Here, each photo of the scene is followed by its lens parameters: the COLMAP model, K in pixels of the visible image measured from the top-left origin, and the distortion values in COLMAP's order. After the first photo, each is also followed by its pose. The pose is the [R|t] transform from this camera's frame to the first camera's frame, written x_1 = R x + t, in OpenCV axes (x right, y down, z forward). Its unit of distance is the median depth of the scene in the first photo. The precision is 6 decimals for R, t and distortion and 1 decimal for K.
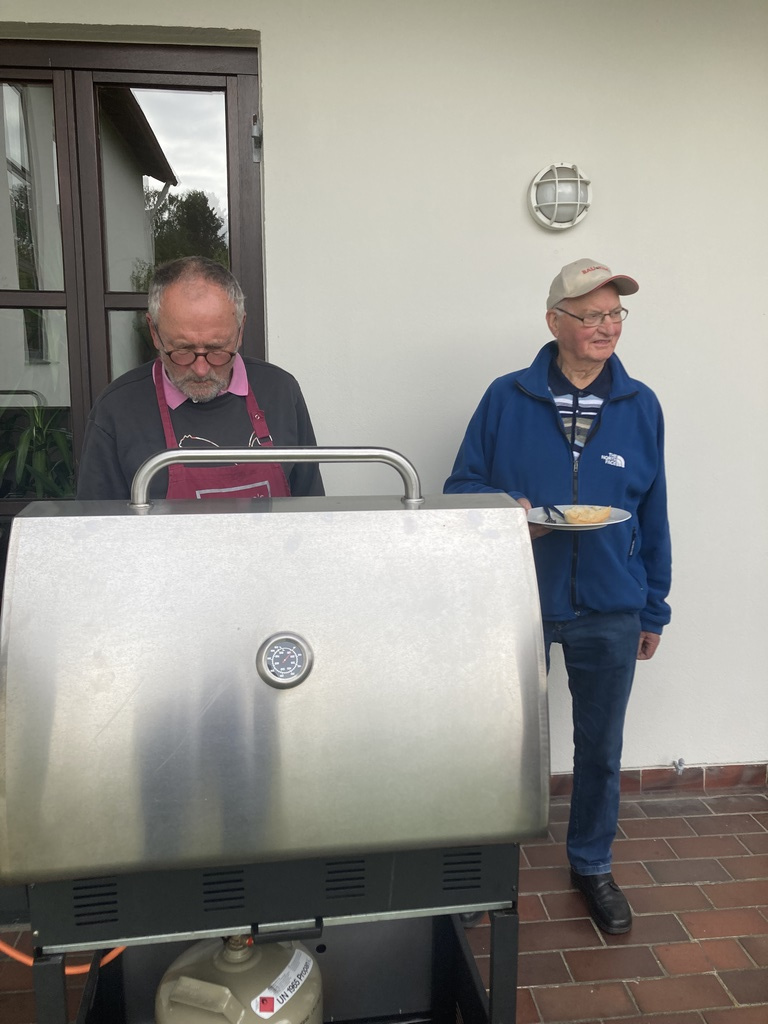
lens RADIAL K [[854.2, 0, 389.1], [0, 854.2, 487.0], [0, 0, 1]] dist [0.068445, -0.078985]
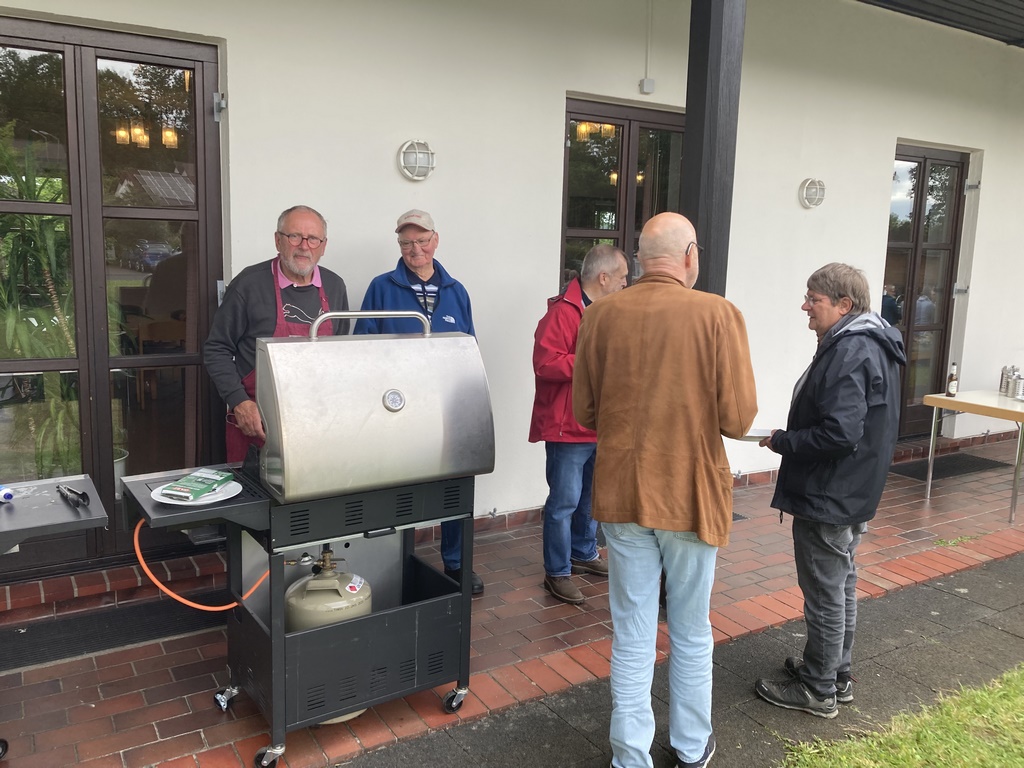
lens RADIAL K [[854.2, 0, 515.7], [0, 854.2, 379.4], [0, 0, 1]] dist [0.068445, -0.078985]
pose [[0.901320, -0.045869, 0.430718, -0.345869], [0.041388, 0.998947, 0.019774, 0.046722], [-0.431172, 0.000003, 0.902270, -0.524701]]
